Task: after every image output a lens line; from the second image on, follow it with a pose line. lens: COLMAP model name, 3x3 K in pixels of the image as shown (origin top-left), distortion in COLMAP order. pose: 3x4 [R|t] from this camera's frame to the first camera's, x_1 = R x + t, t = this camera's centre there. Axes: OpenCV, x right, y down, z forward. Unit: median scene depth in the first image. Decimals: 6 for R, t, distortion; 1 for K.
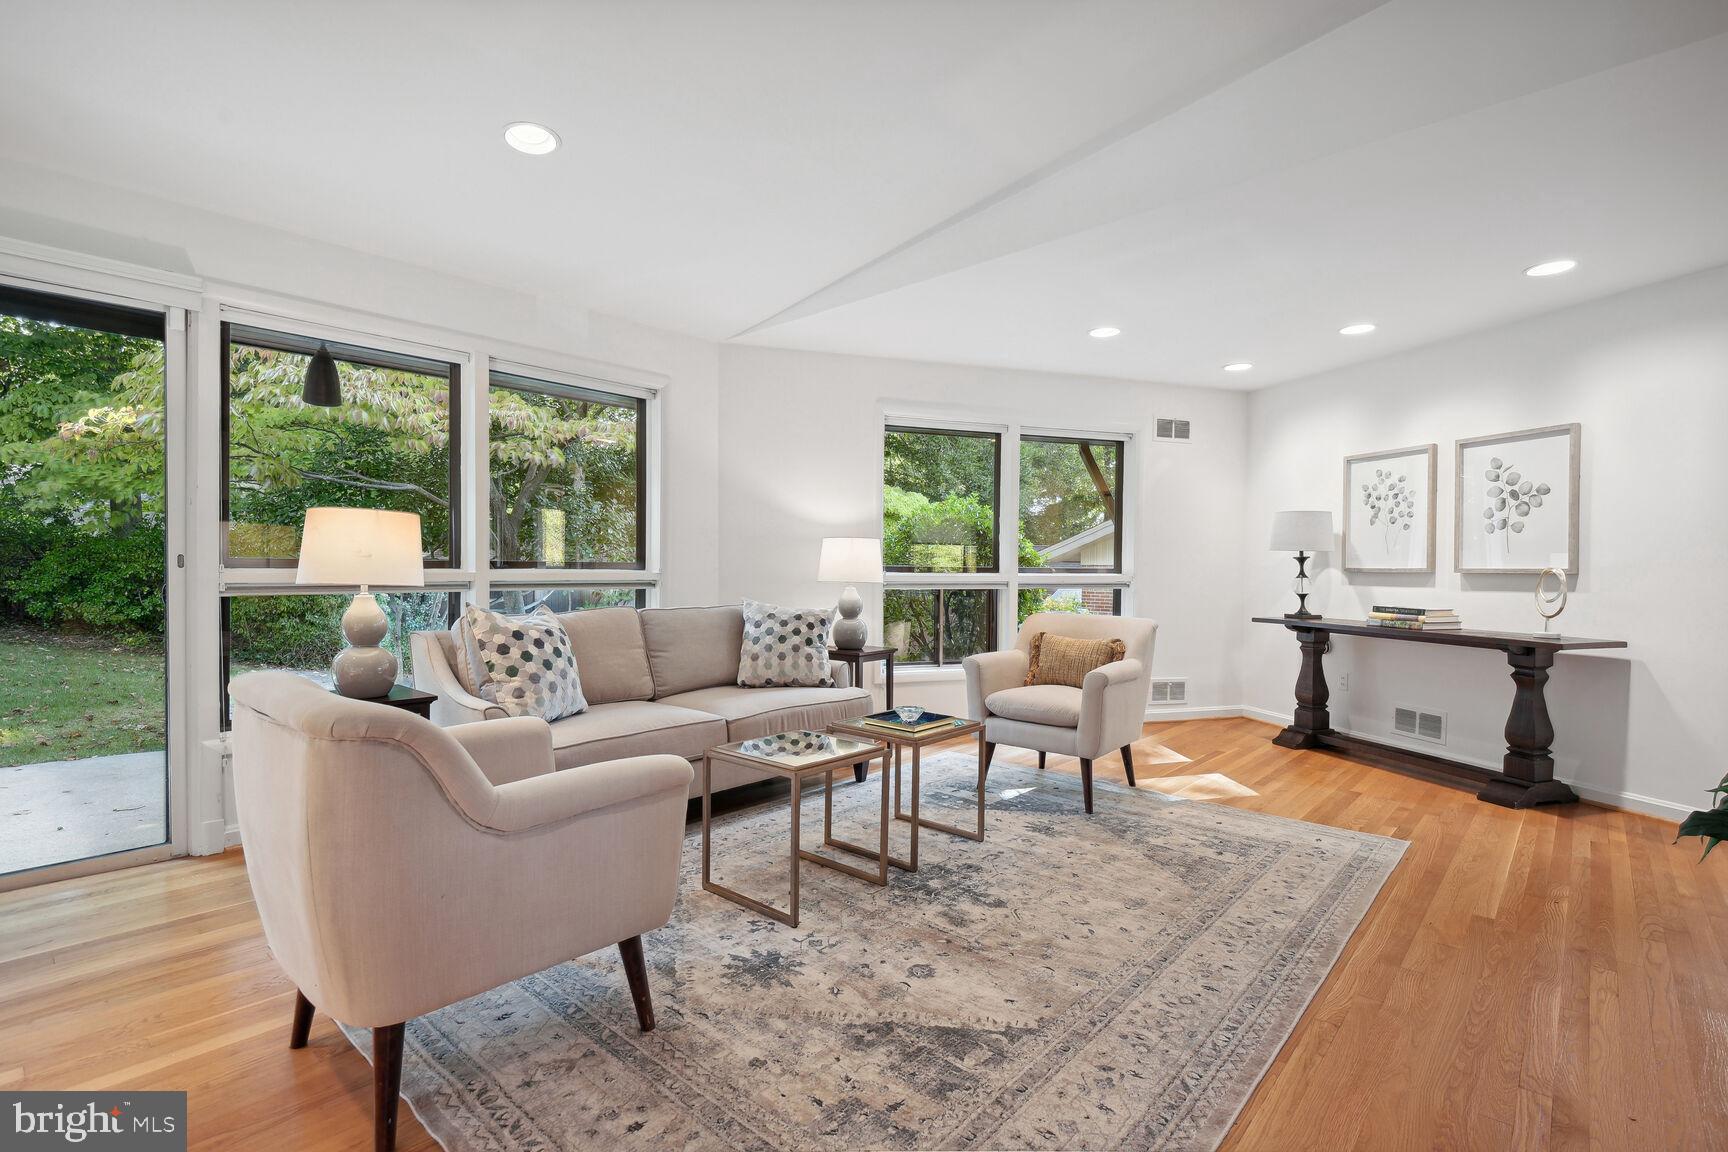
lens RADIAL K [[837.8, 0, 870.2], [0, 837.8, 580.0], [0, 0, 1]] dist [-0.001903, -0.004353]
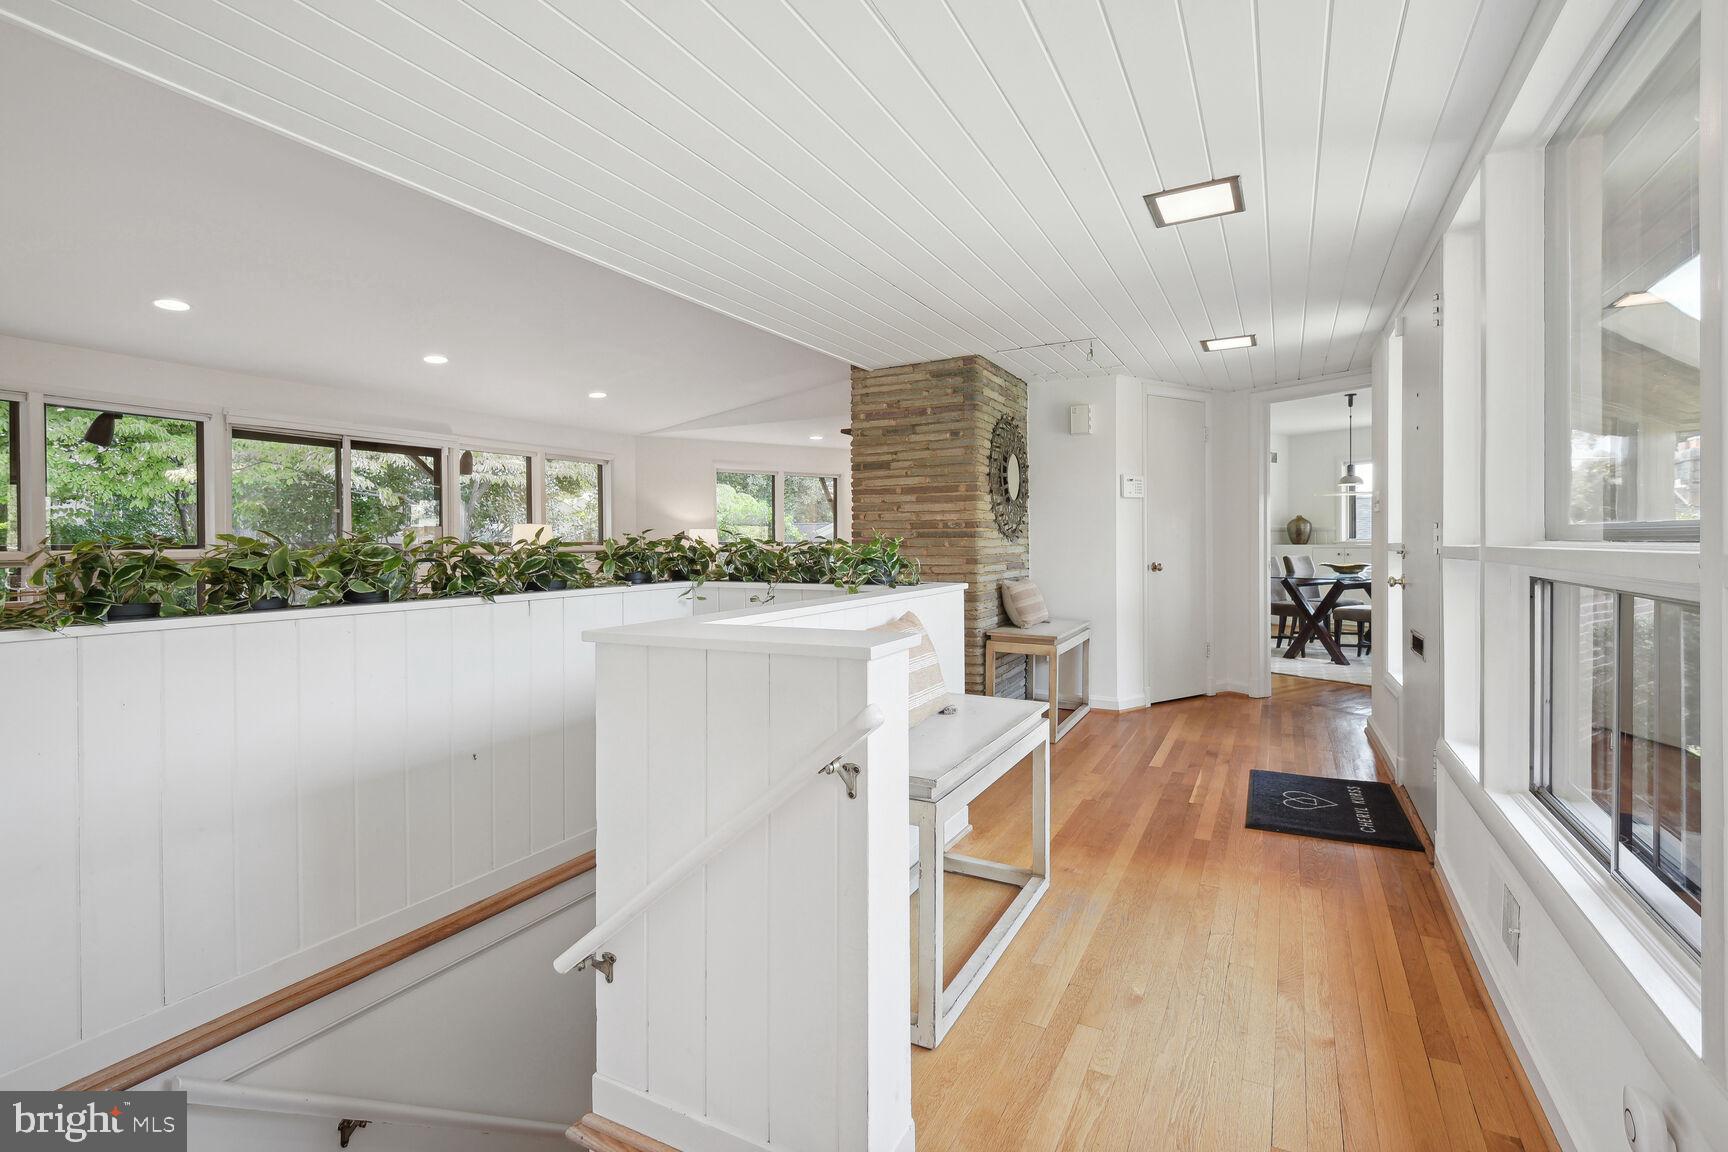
lens RADIAL K [[785.3, 0, 899.5], [0, 785.3, 541.4], [0, 0, 1]] dist [-0.003212, -0.008003]
pose [[0.965450, -0.010938, 0.260360, -0.068805], [0.014610, 0.999819, -0.012173, 0.017471], [-0.260179, 0.015556, 0.965435, -1.279756]]
